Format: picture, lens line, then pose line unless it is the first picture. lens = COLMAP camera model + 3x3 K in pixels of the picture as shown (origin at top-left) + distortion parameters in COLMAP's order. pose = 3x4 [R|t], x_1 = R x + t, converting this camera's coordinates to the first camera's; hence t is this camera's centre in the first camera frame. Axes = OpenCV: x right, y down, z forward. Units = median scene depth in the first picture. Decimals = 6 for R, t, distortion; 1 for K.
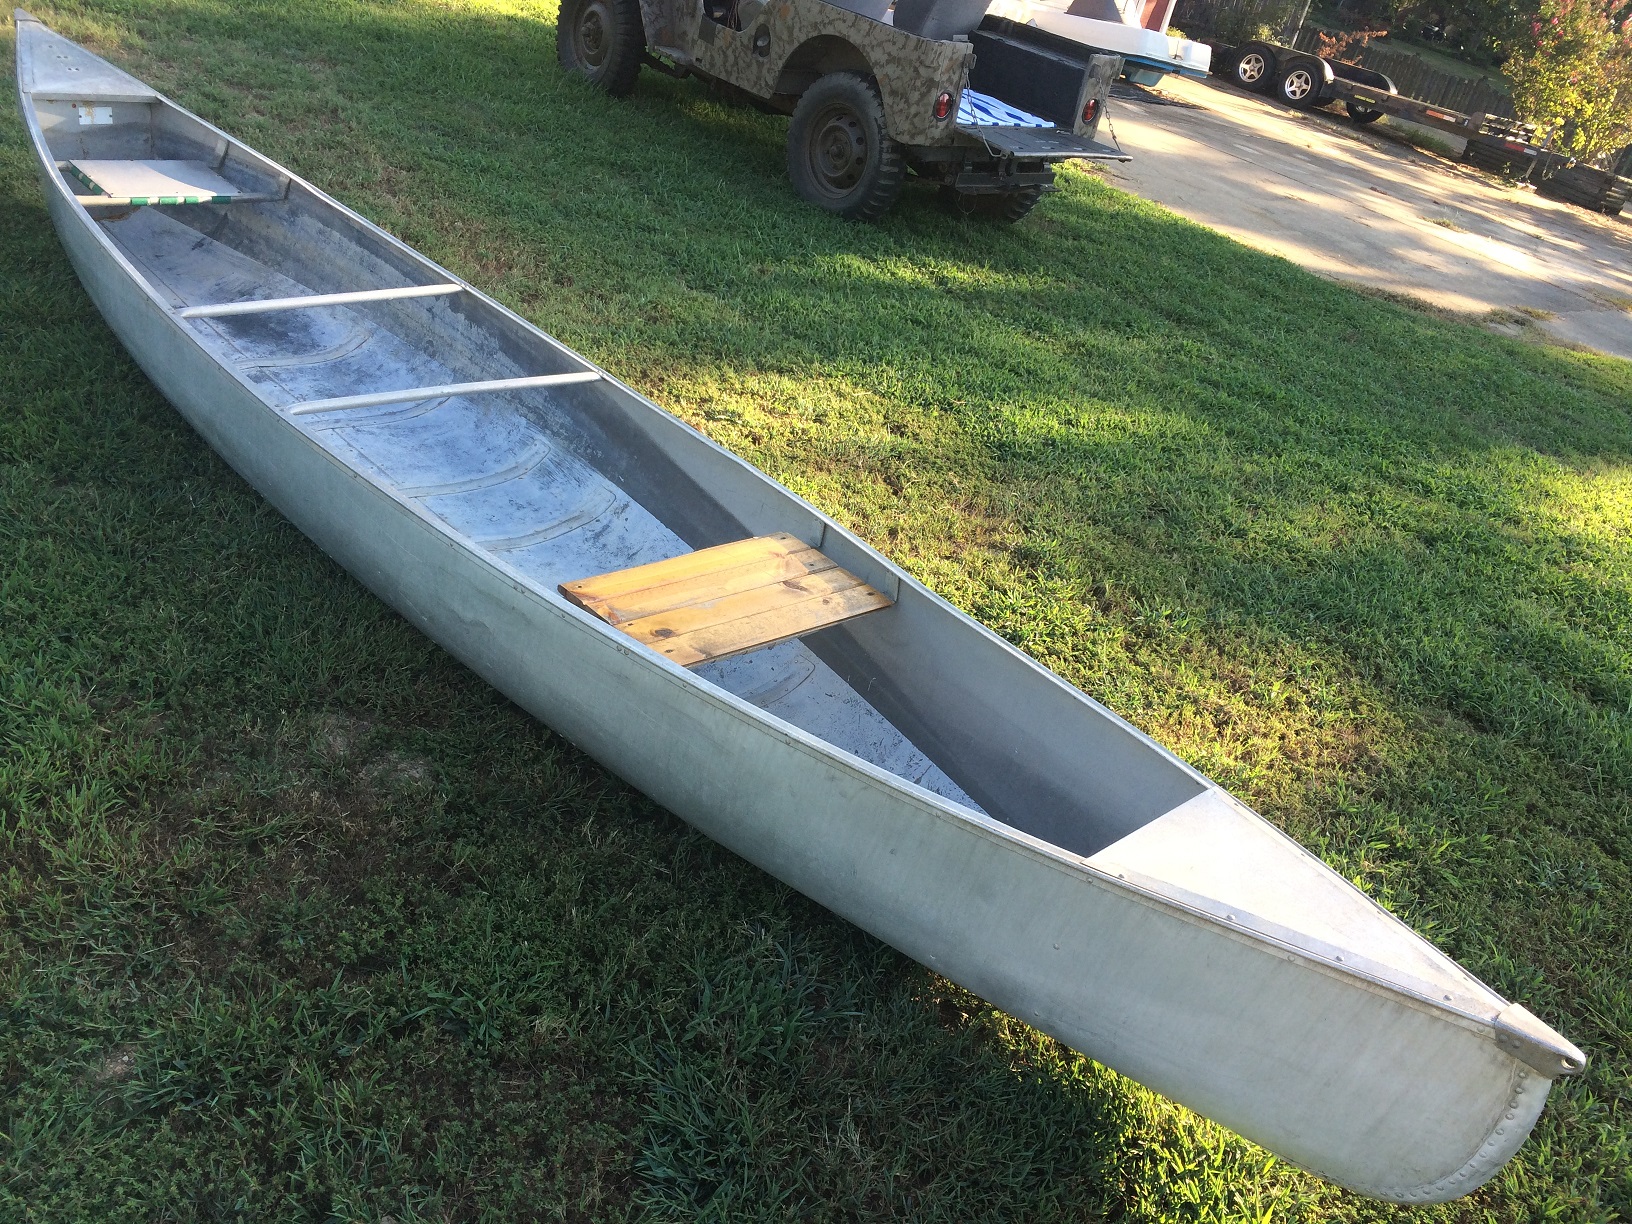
lens RADIAL K [[1437.4, 0, 802.4], [0, 1437.4, 613.1], [0, 0, 1]] dist [0.087046, -0.097721]
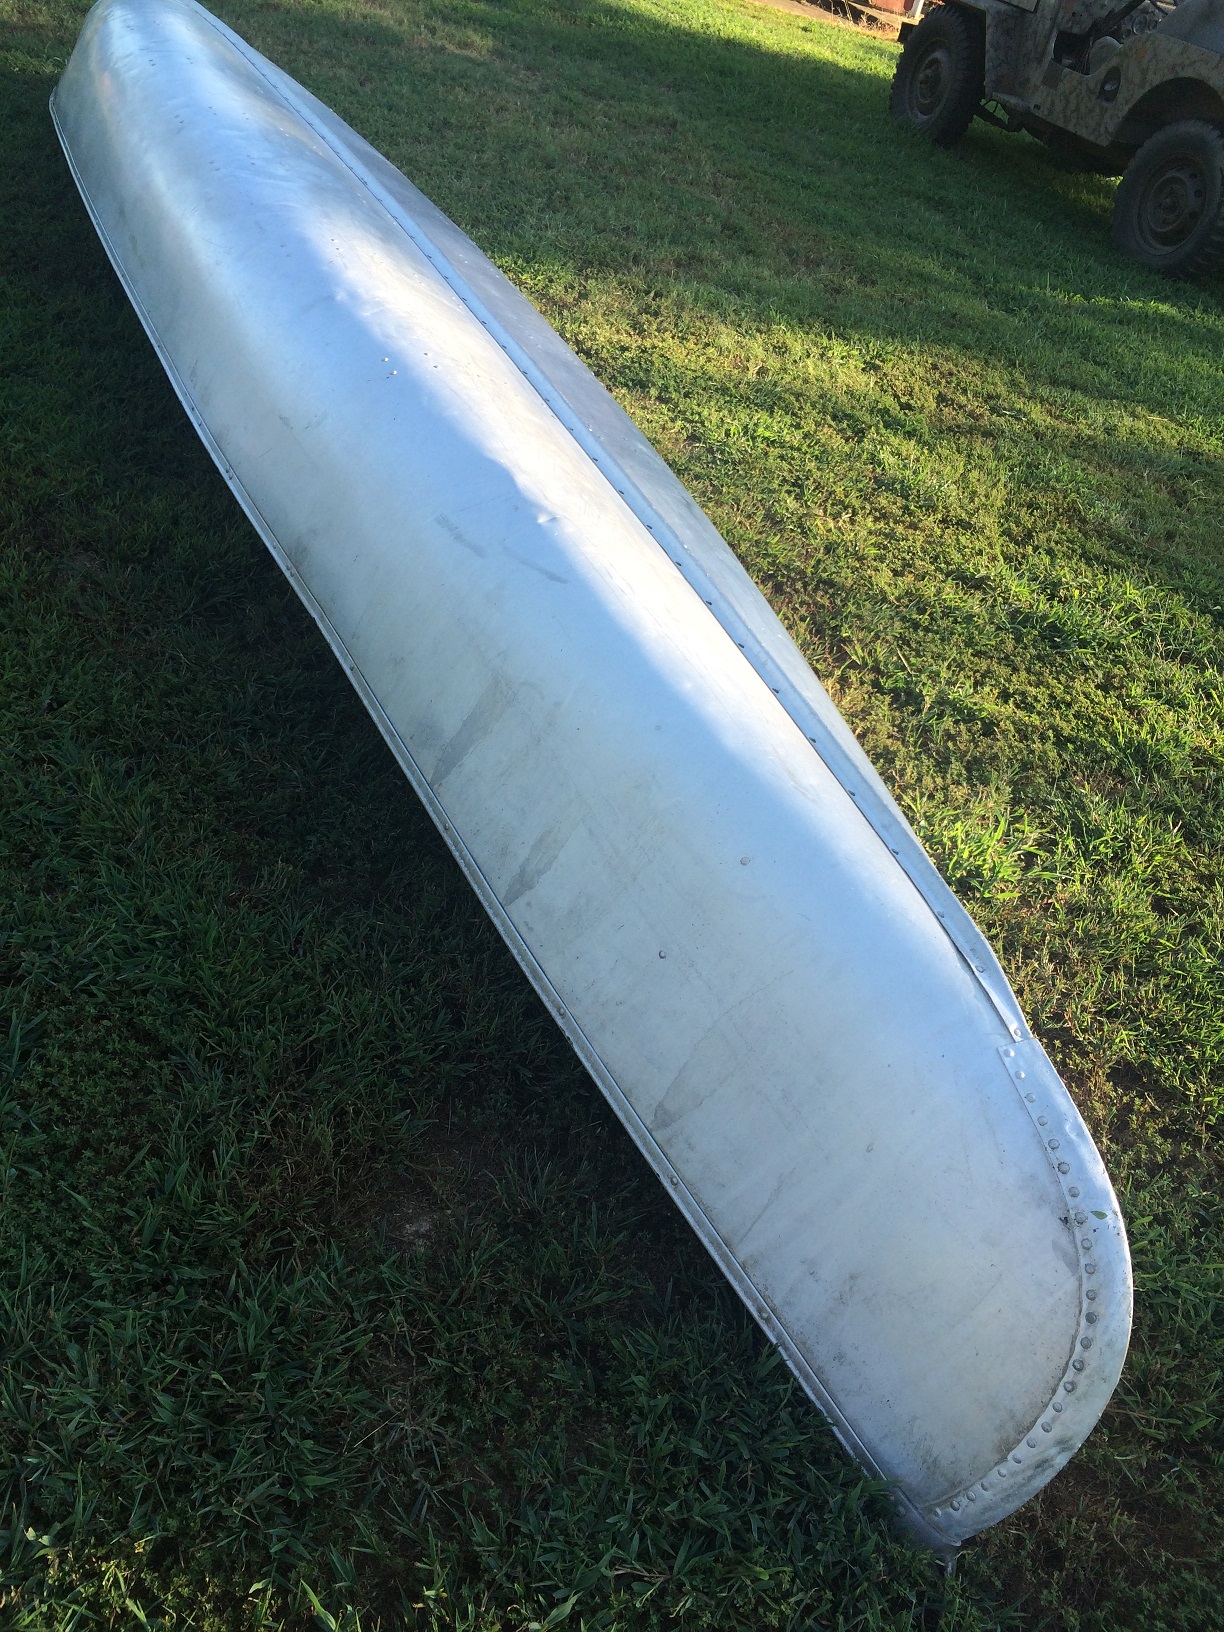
lens RADIAL K [[1437.4, 0, 617.2], [0, 1437.4, 806.2], [0, 0, 1]] dist [0.087046, -0.097721]
pose [[0.949934, 0.183484, -0.252900, -0.008282], [-0.174679, 0.982972, 0.057045, 0.116810], [0.259060, -0.010013, 0.965809, -0.033171]]
